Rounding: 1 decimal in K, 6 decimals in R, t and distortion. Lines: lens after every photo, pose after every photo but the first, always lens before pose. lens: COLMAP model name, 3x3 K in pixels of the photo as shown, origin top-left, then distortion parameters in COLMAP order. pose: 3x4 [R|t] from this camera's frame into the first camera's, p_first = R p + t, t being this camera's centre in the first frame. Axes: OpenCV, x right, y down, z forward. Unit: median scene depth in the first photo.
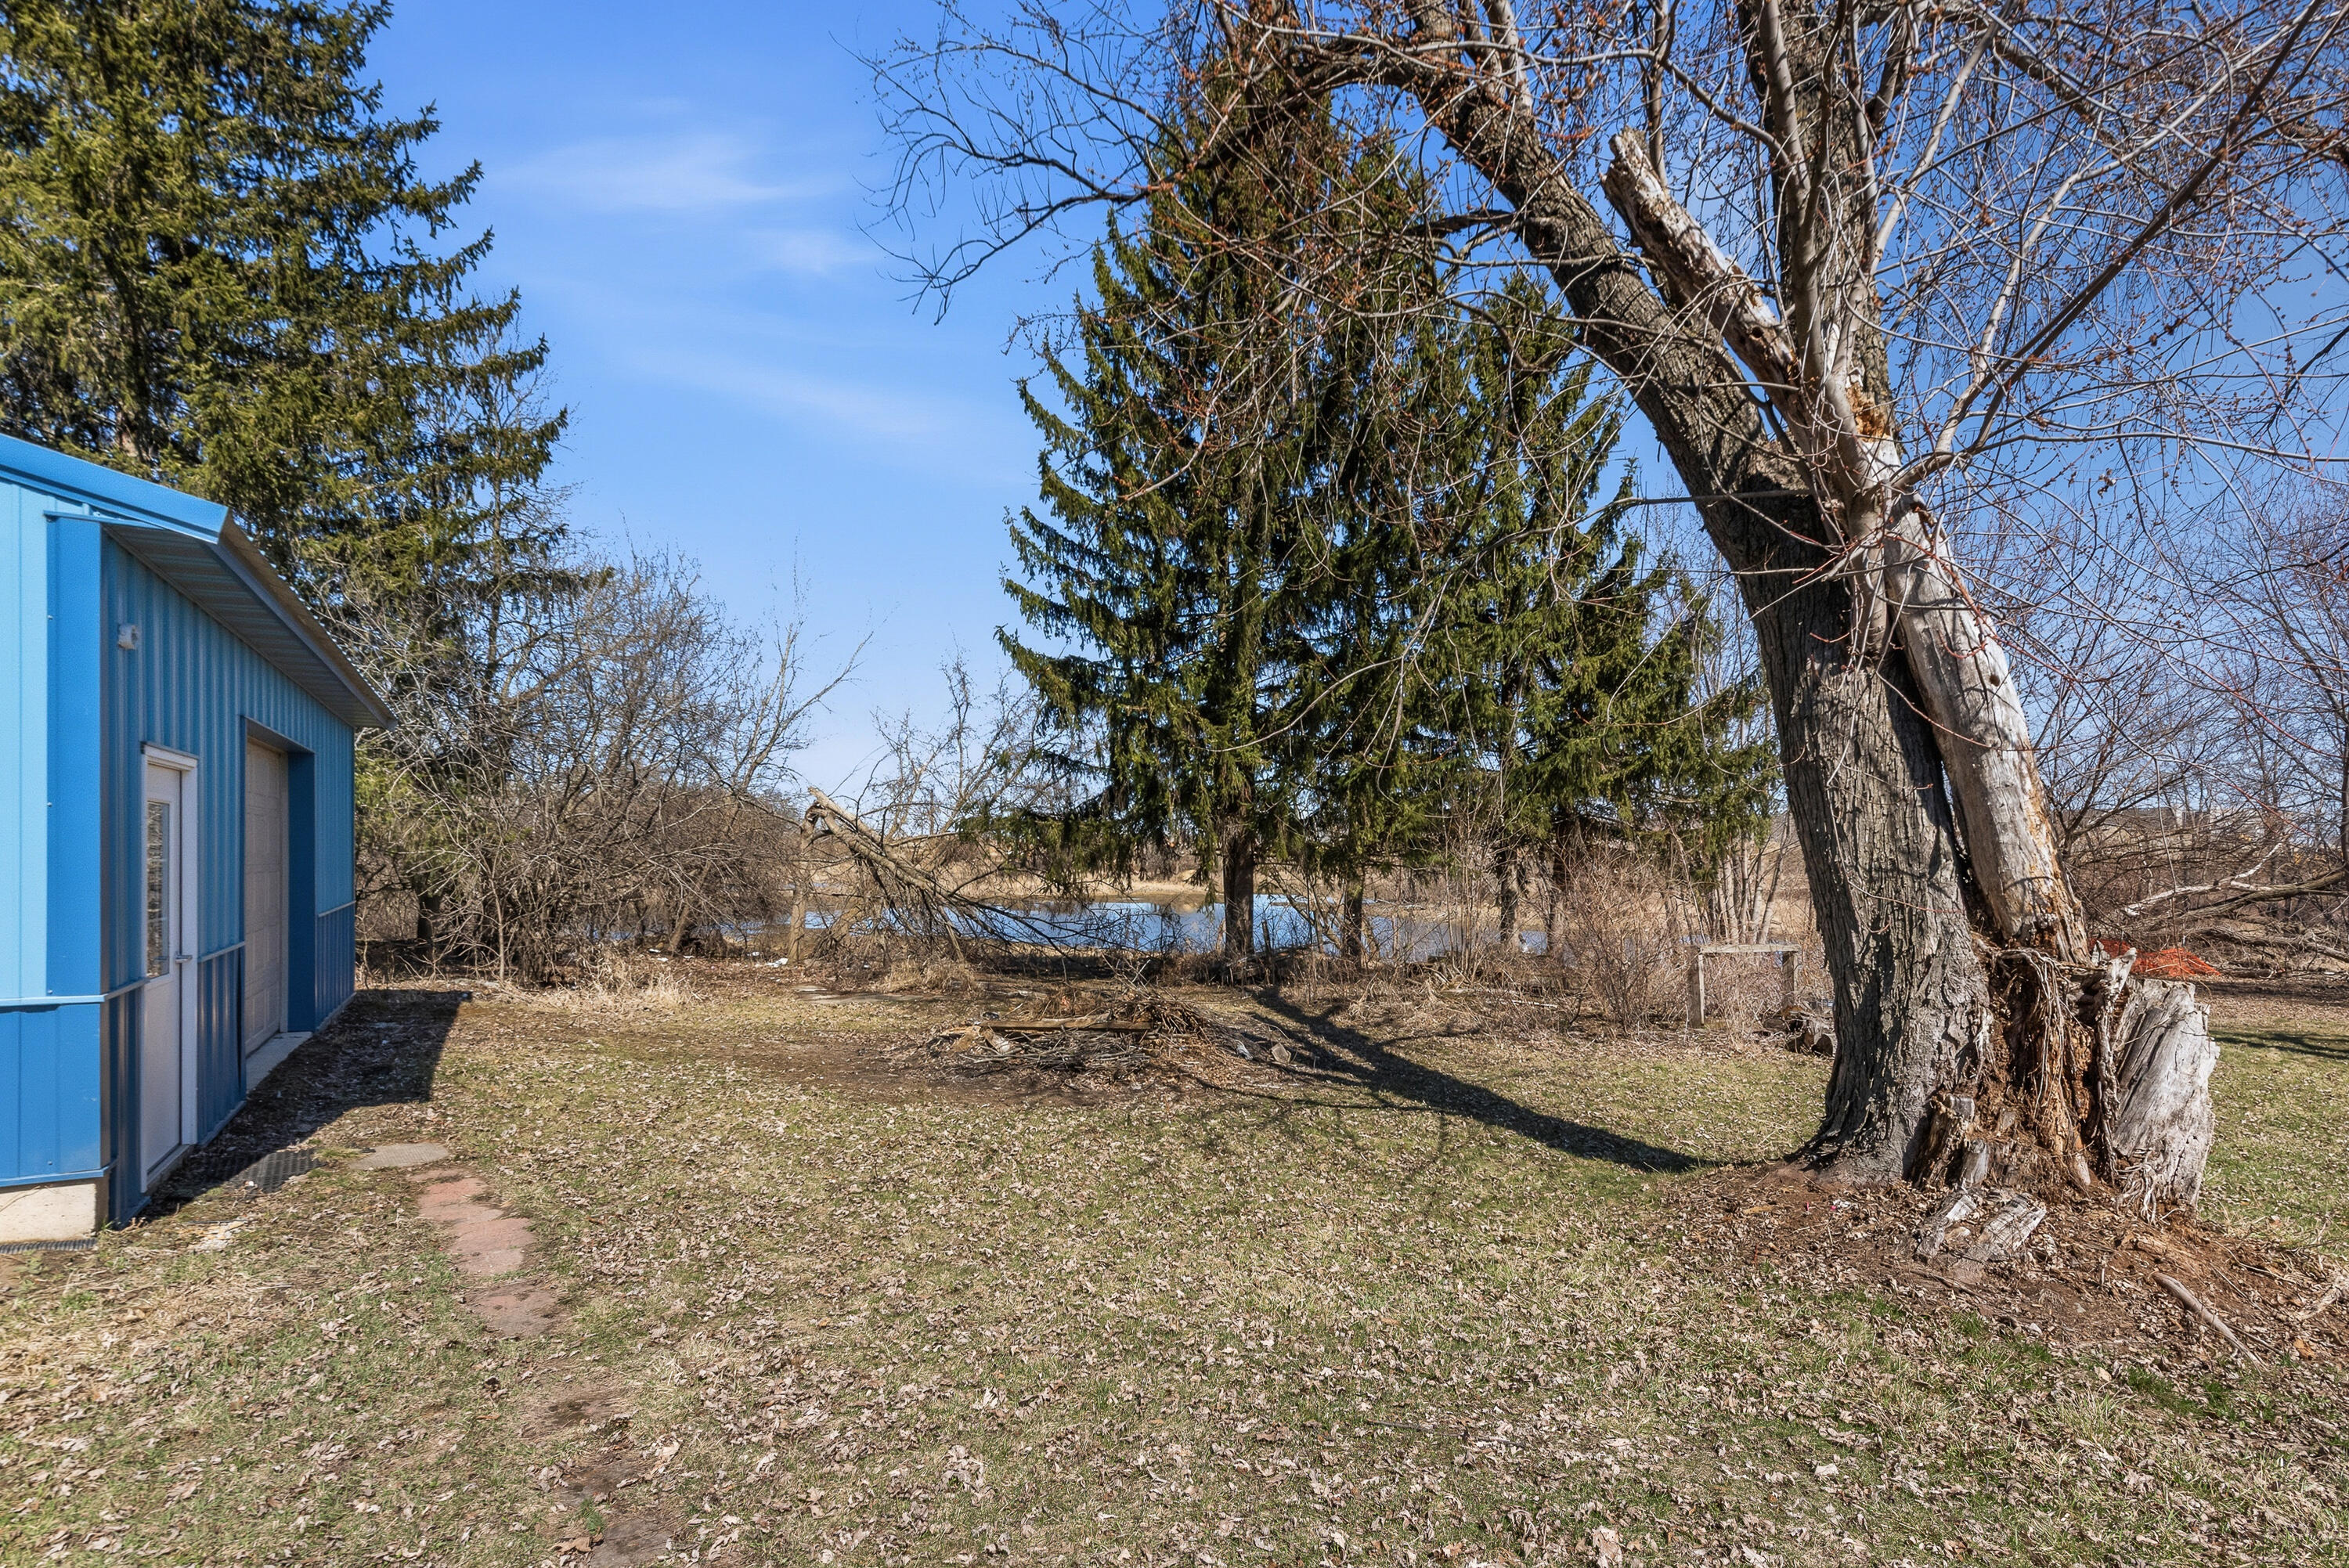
lens RADIAL K [[1061.8, 0, 1175.3], [0, 1061.8, 844.3], [0, 0, 1]] dist [0.000262, 0.000112]
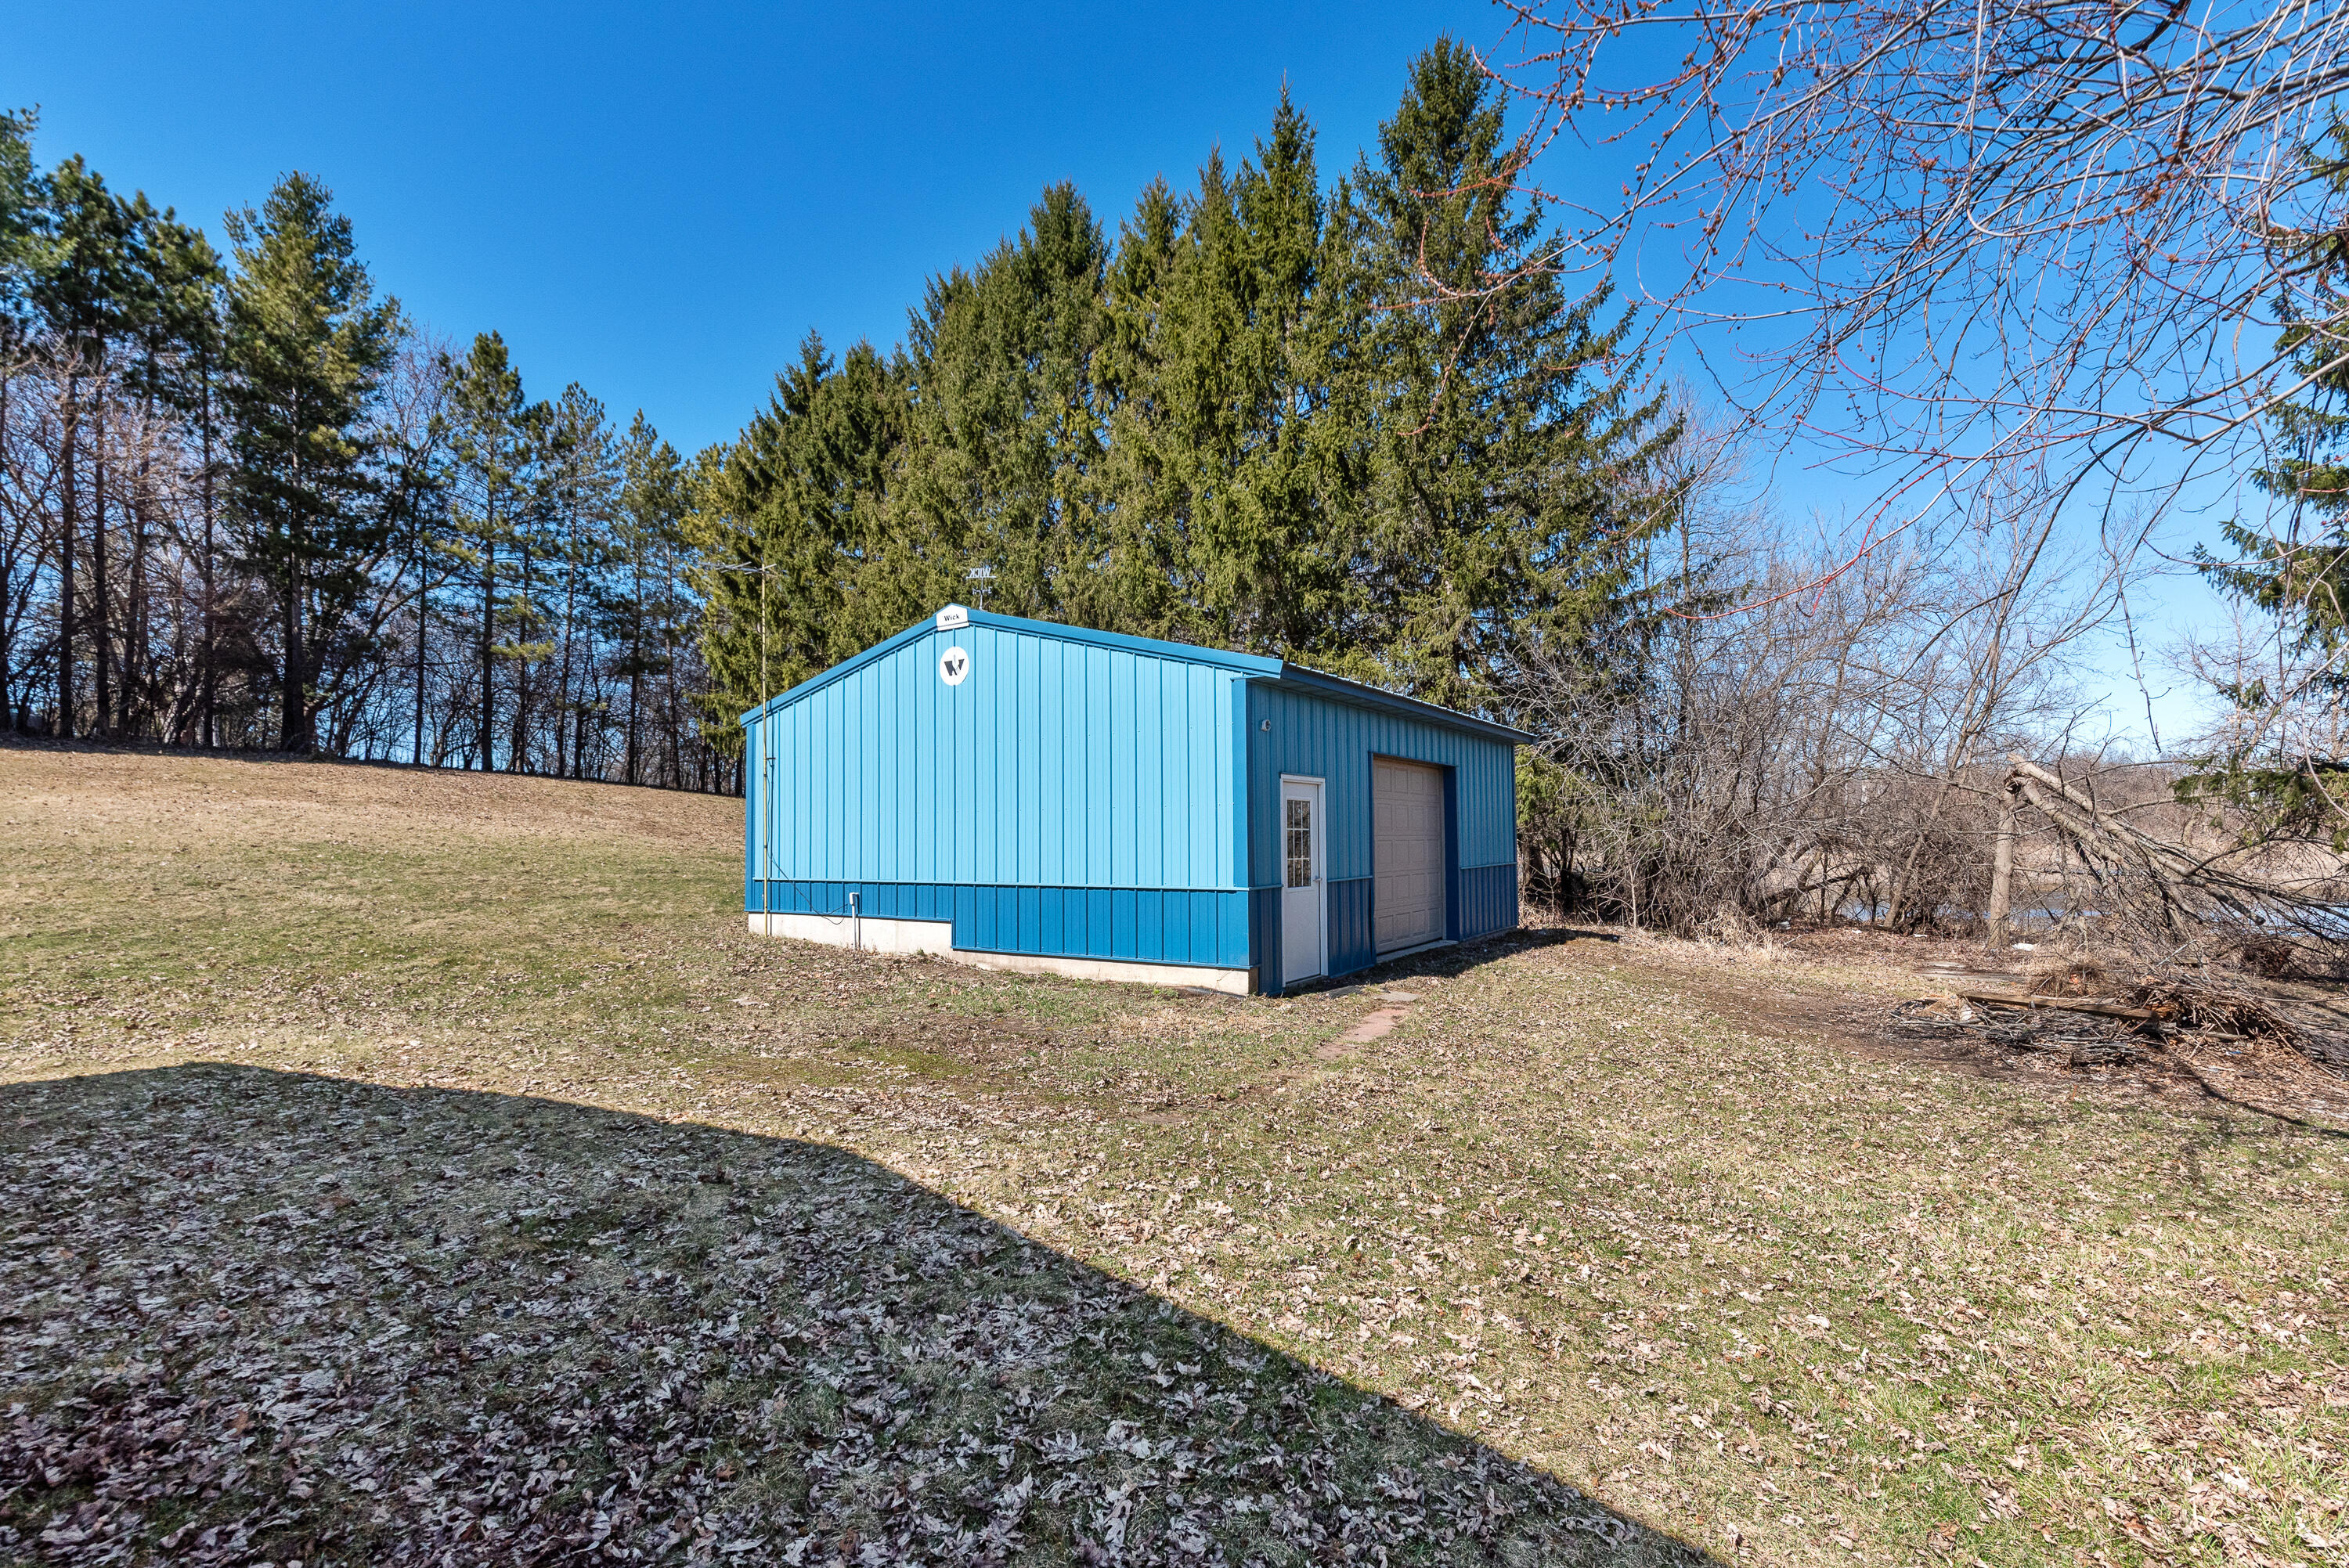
lens RADIAL K [[1016.6, 0, 1162.9], [0, 1016.6, 815.7], [0, 0, 1]] dist [-0.000630, -0.000161]
pose [[0.305328, -0.013112, -0.952157, 0.368508], [0.004439, 0.999914, -0.012346, 0.005831], [0.952237, -0.000457, 0.305360, 0.067427]]
